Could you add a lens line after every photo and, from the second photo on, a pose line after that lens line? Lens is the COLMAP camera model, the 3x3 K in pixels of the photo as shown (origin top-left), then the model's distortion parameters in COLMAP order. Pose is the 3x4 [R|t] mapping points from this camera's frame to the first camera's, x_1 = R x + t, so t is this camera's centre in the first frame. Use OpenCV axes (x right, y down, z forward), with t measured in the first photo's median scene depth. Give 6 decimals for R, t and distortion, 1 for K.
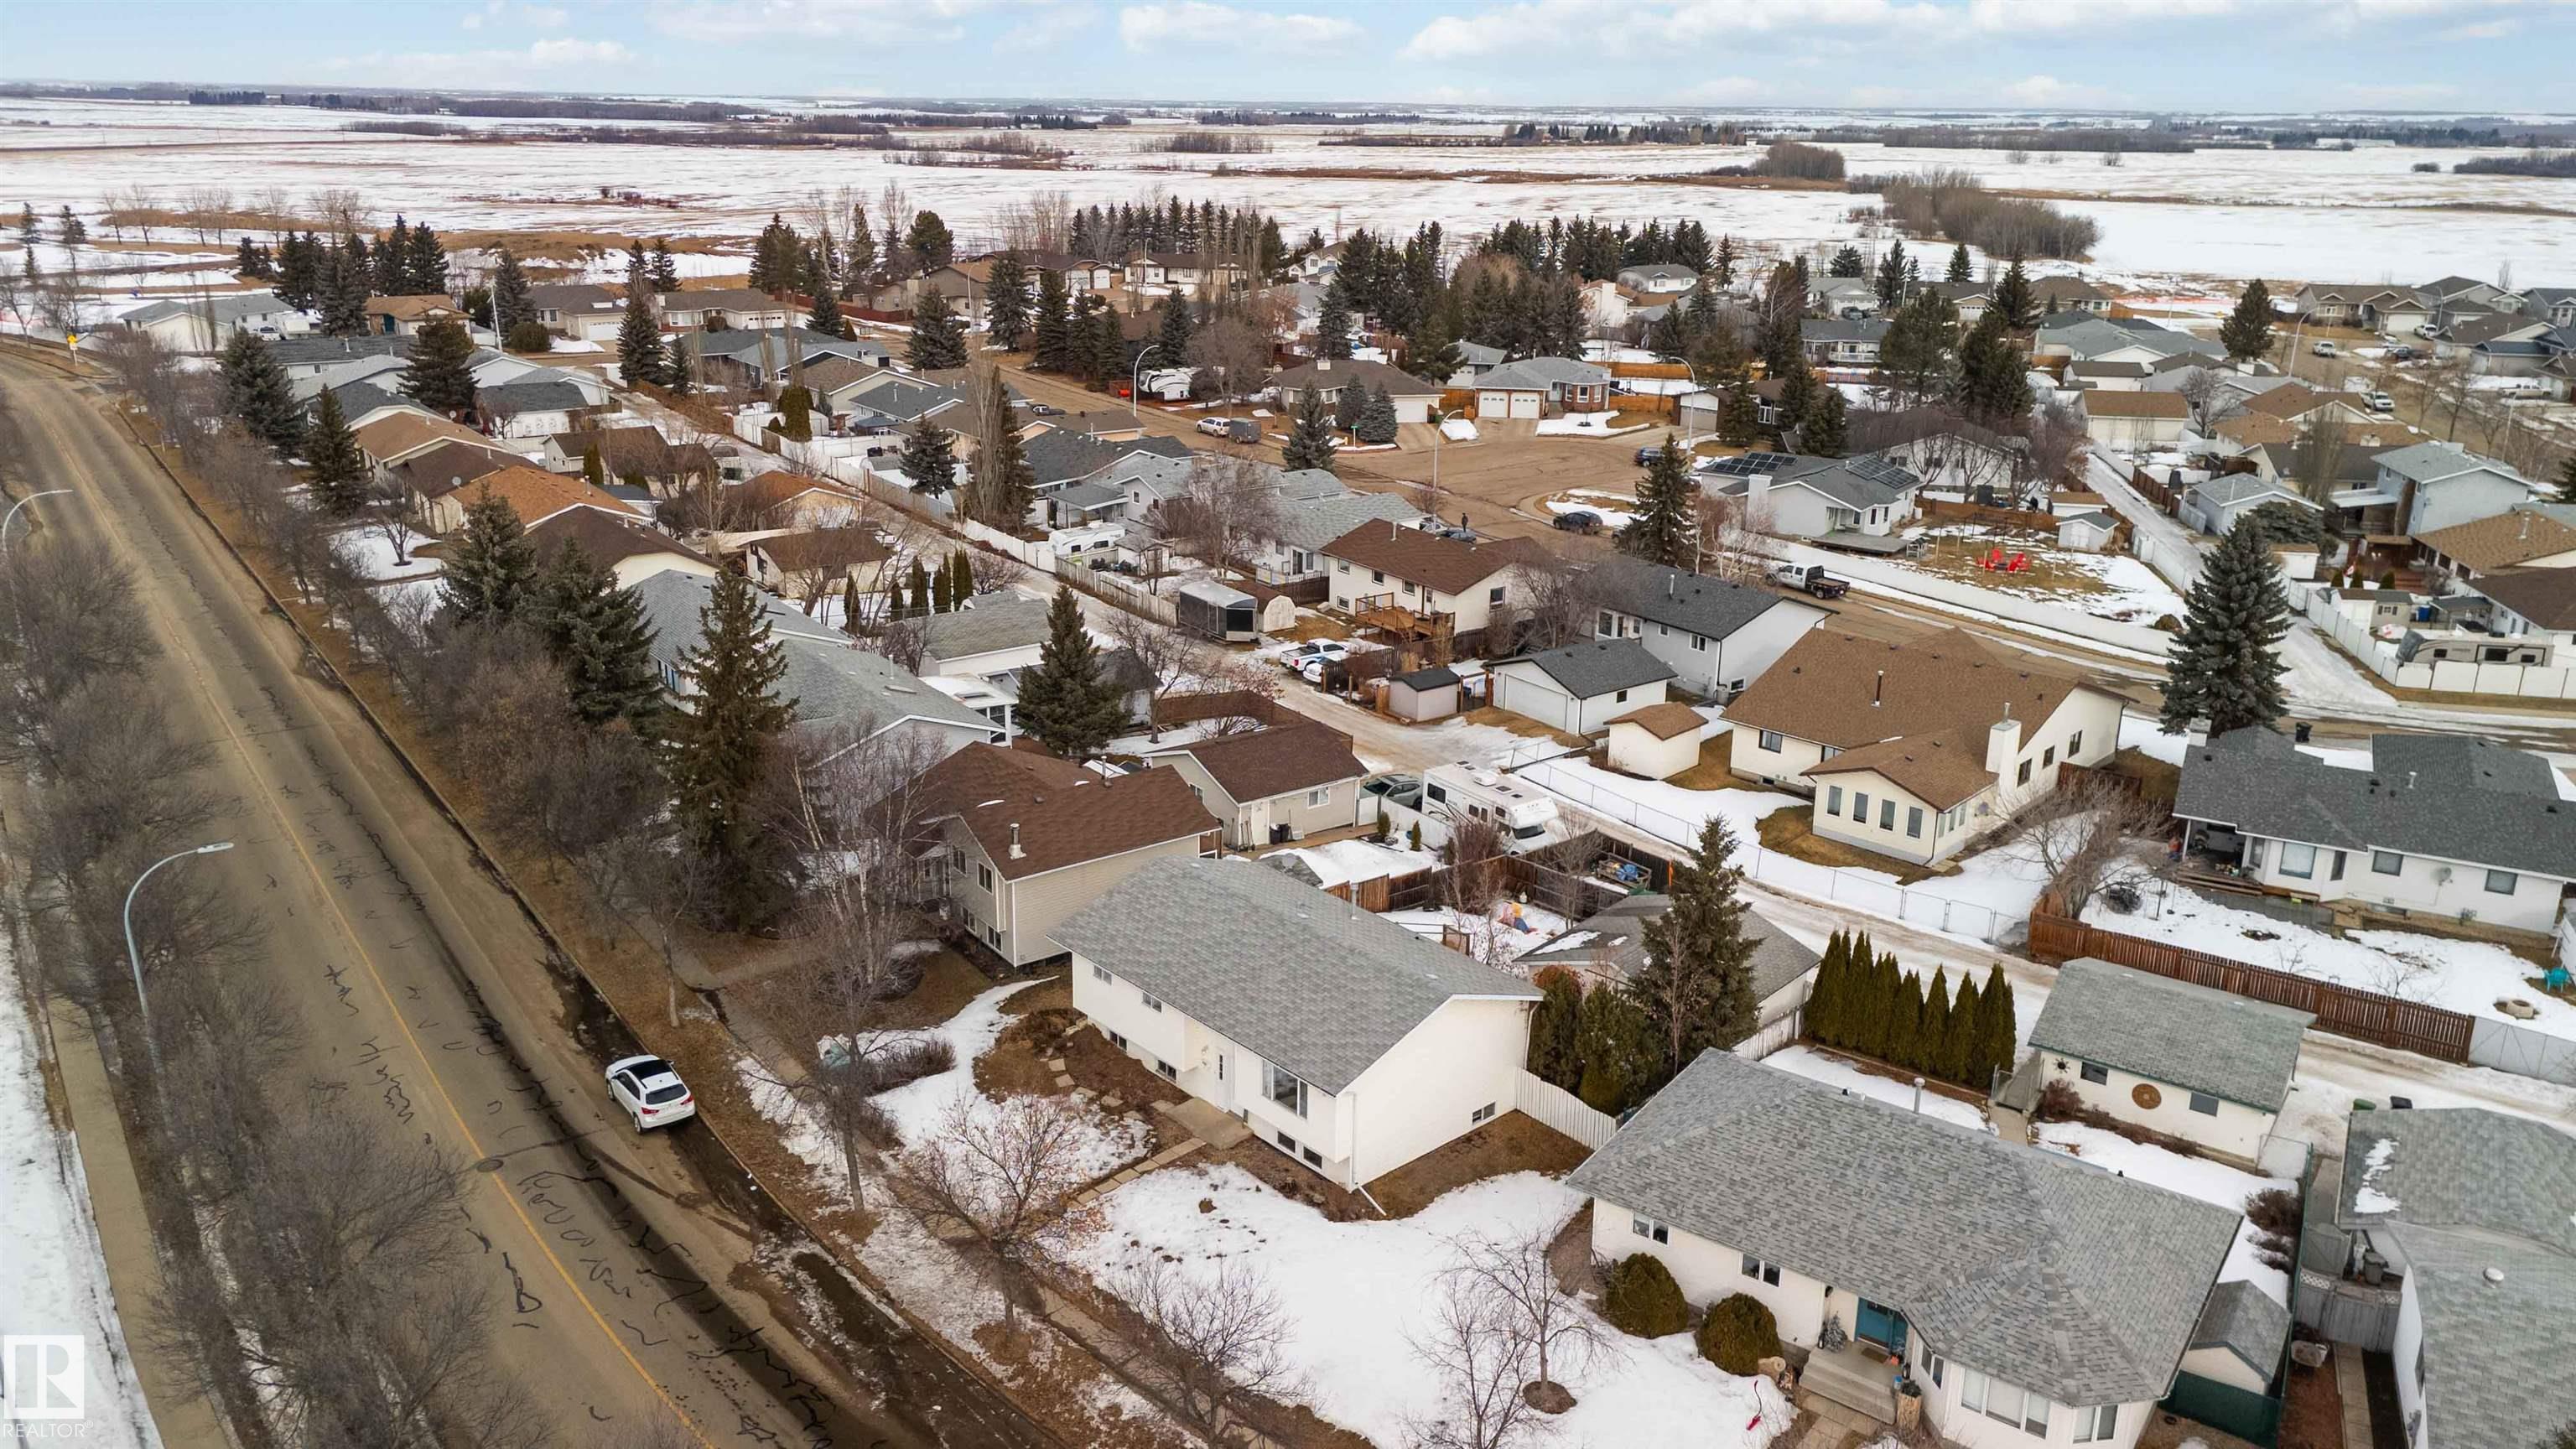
lens RADIAL K [[1862.3, 0, 1303.7], [0, 1862.3, 736.9], [0, 0, 1]] dist [0.104328, -0.093914]
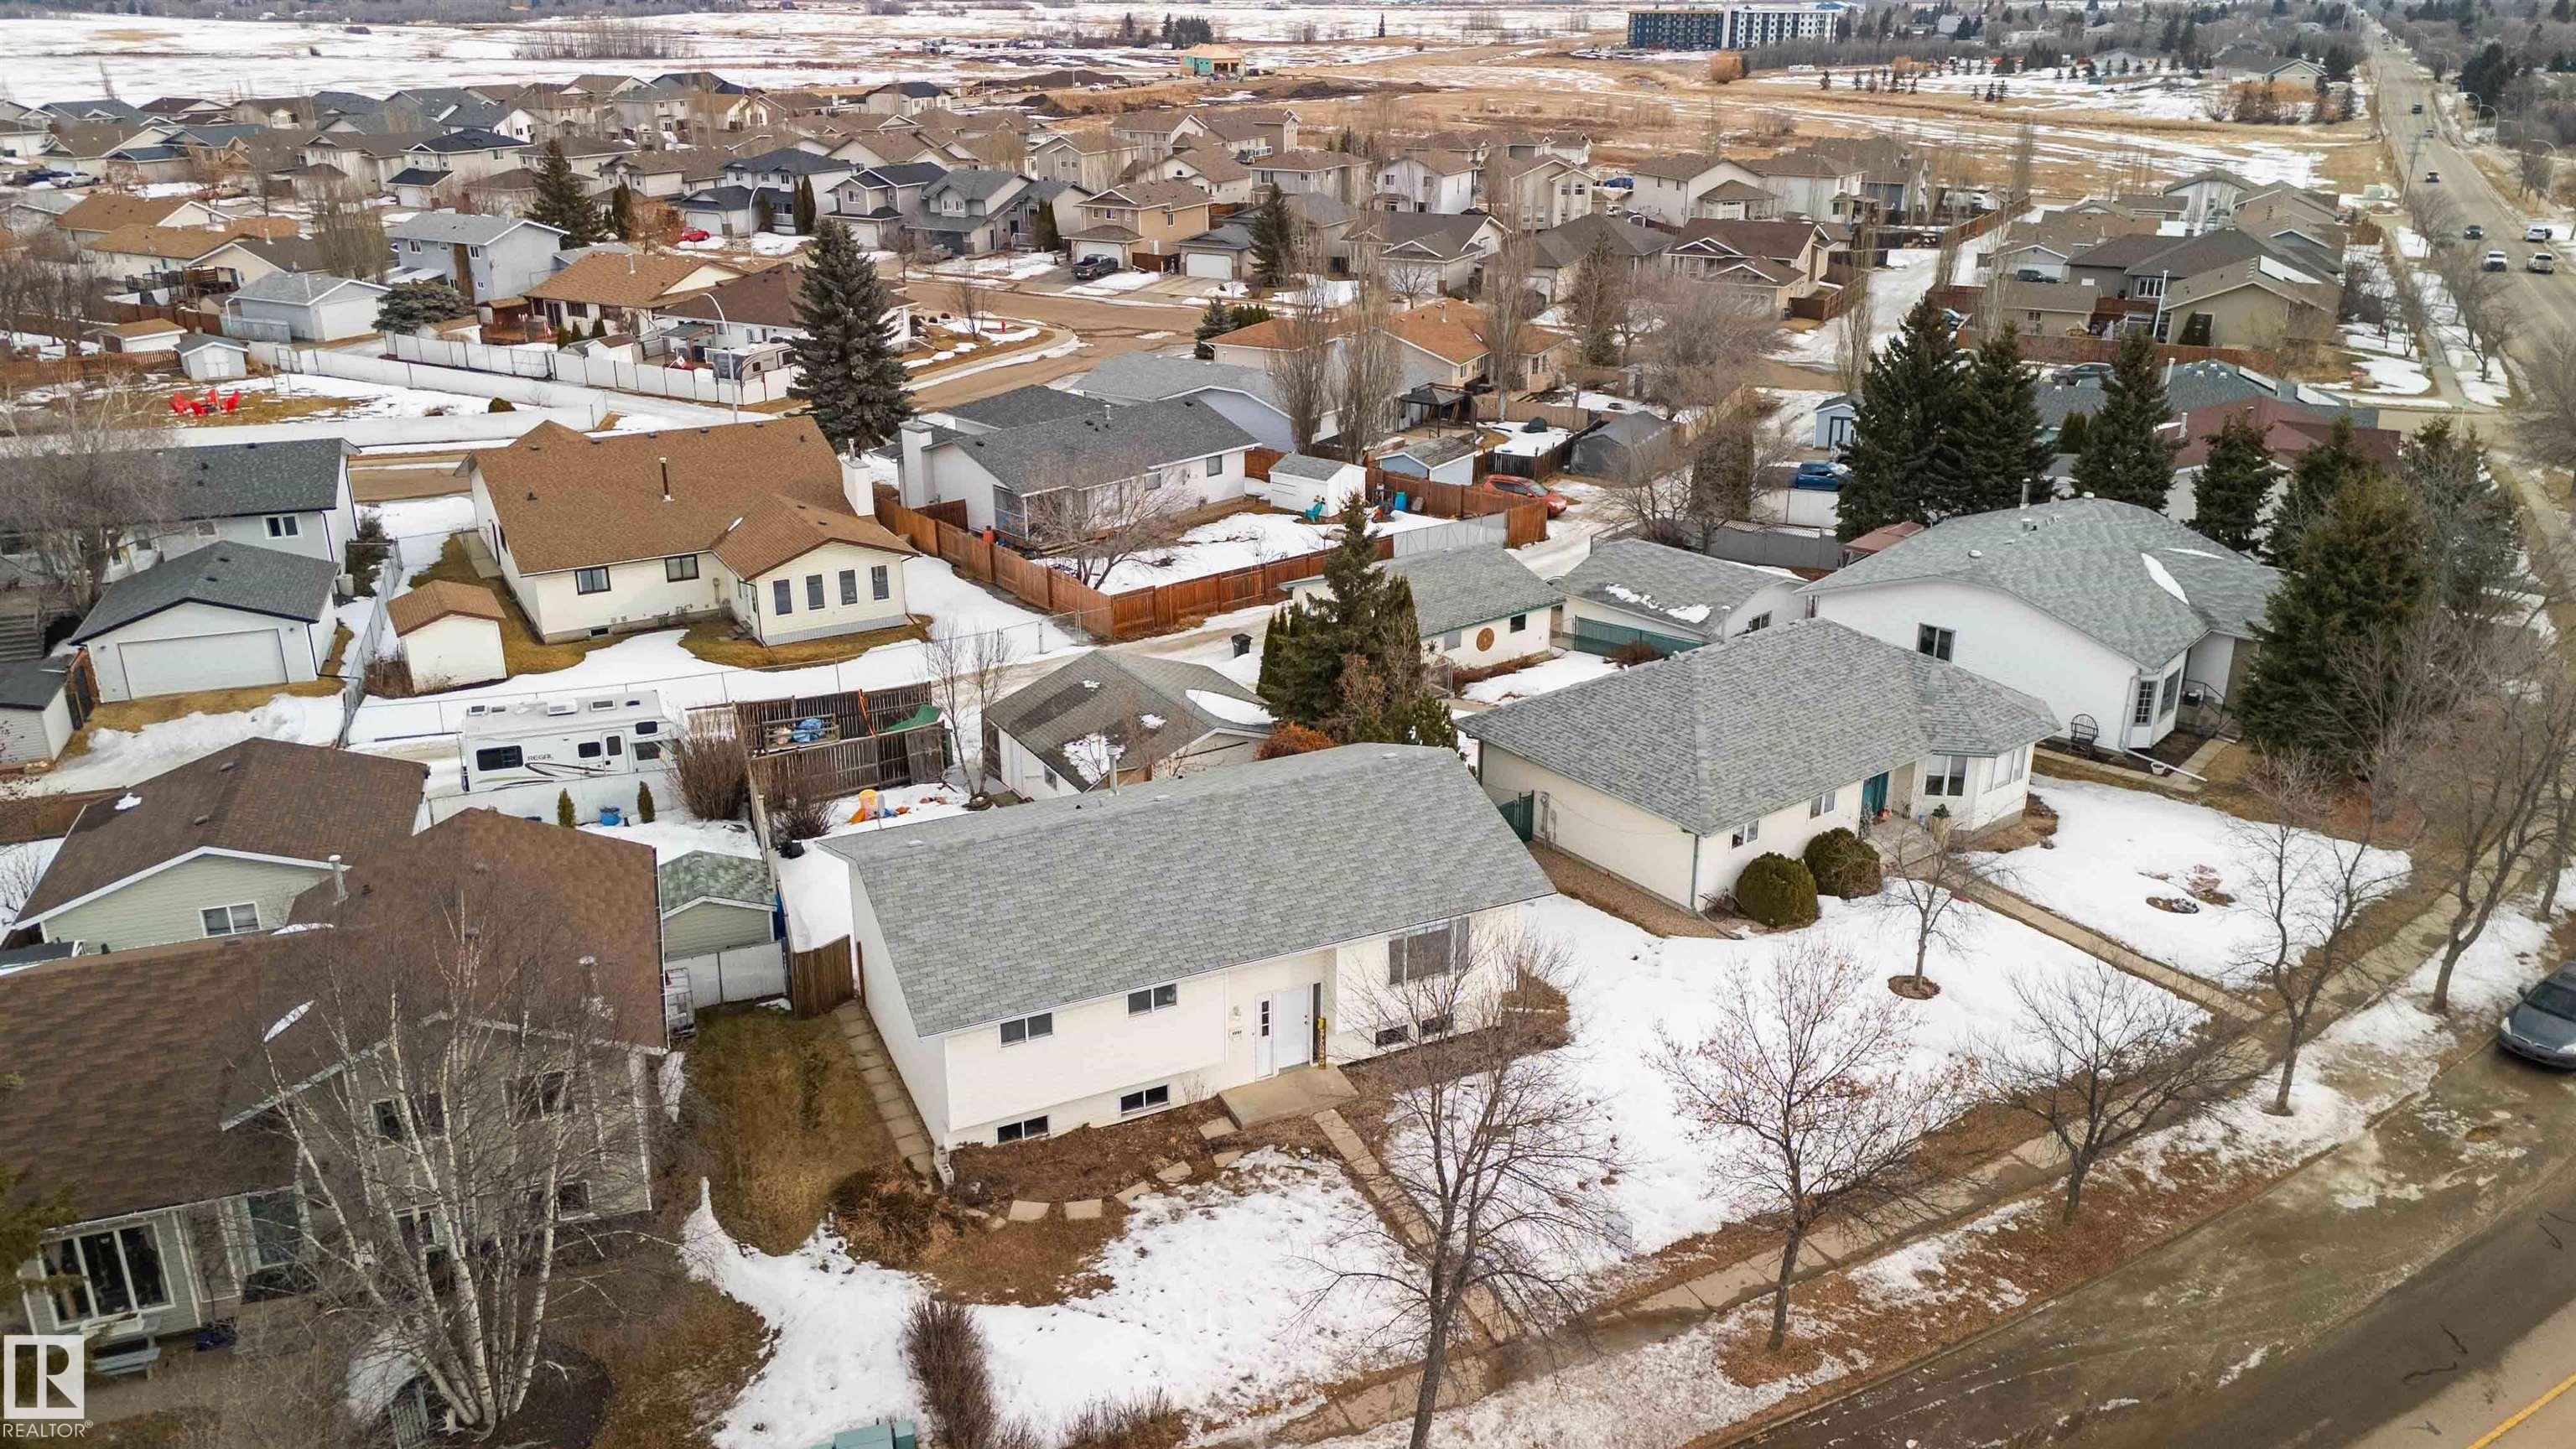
lens RADIAL K [[1892.5, 0, 1297.0], [0, 1892.5, 680.5], [0, 0, 1]] dist [0.099197, -0.096792]
pose [[0.293670, -0.341564, 0.892800, -0.468844], [0.310065, 0.917520, 0.249031, -0.080376], [-0.904222, 0.203693, 0.375355, 0.532028]]
